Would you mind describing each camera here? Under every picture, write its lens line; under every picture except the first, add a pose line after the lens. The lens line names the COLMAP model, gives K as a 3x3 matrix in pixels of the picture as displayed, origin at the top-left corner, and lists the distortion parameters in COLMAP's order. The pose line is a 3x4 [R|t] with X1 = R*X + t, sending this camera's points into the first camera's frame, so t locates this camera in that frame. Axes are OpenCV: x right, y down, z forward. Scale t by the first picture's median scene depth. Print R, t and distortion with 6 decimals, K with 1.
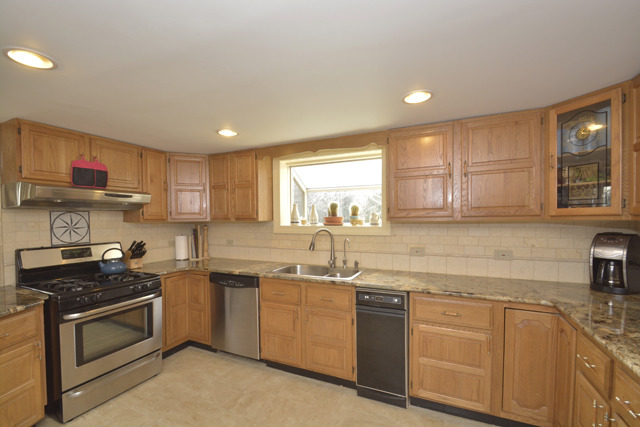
lens RADIAL K [[286.2, 0, 324.4], [0, 286.2, 221.9], [0, 0, 1]] dist [0.000556, -0.000520]
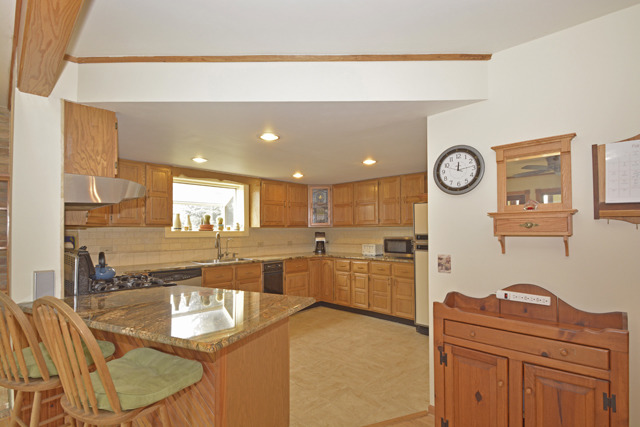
lens RADIAL K [[299.5, 0, 319.7], [0, 299.5, 228.0], [0, 0, 1]] dist [-0.001823, -0.000057]
pose [[0.313974, 0.016567, 0.949287, -1.458944], [0.022046, 0.999451, -0.024734, 0.057063], [-0.949176, 0.028694, 0.313436, 0.040065]]
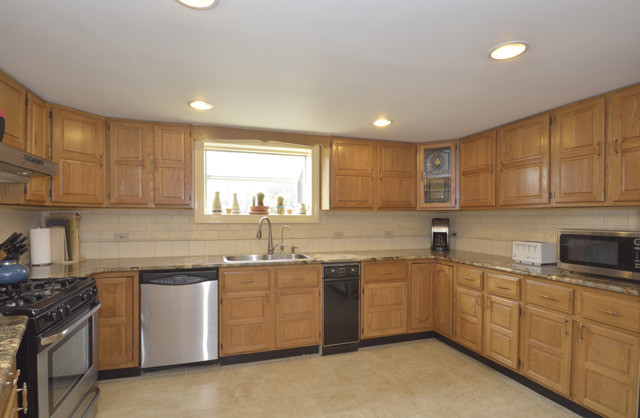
lens RADIAL K [[312.3, 0, 319.3], [0, 312.3, 221.5], [0, 0, 1]] dist [-0.006194, -0.003620]
pose [[0.731704, 0.002114, 0.681619, -0.711925], [0.003246, 0.999973, -0.006585, 0.055188], [-0.681615, 0.007031, 0.731678, 0.056022]]
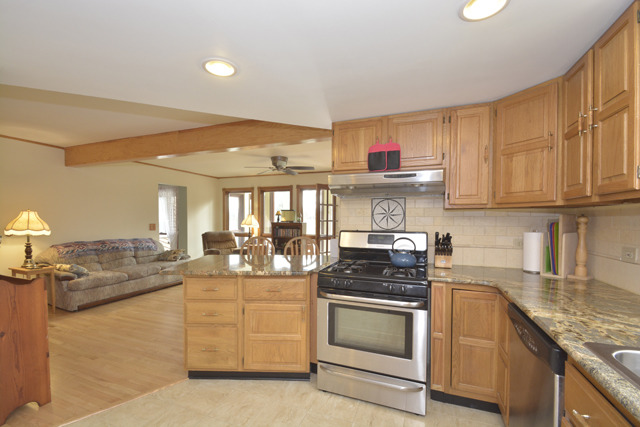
lens RADIAL K [[286.2, 0, 300.0], [0, 286.2, 224.3], [0, 0, 1]] dist [0.000556, -0.000520]
pose [[0.031825, 0.026013, -0.999155, 0.127001], [-0.020869, 0.999461, 0.025356, 0.036815], [0.999276, 0.020045, 0.032351, 0.675768]]
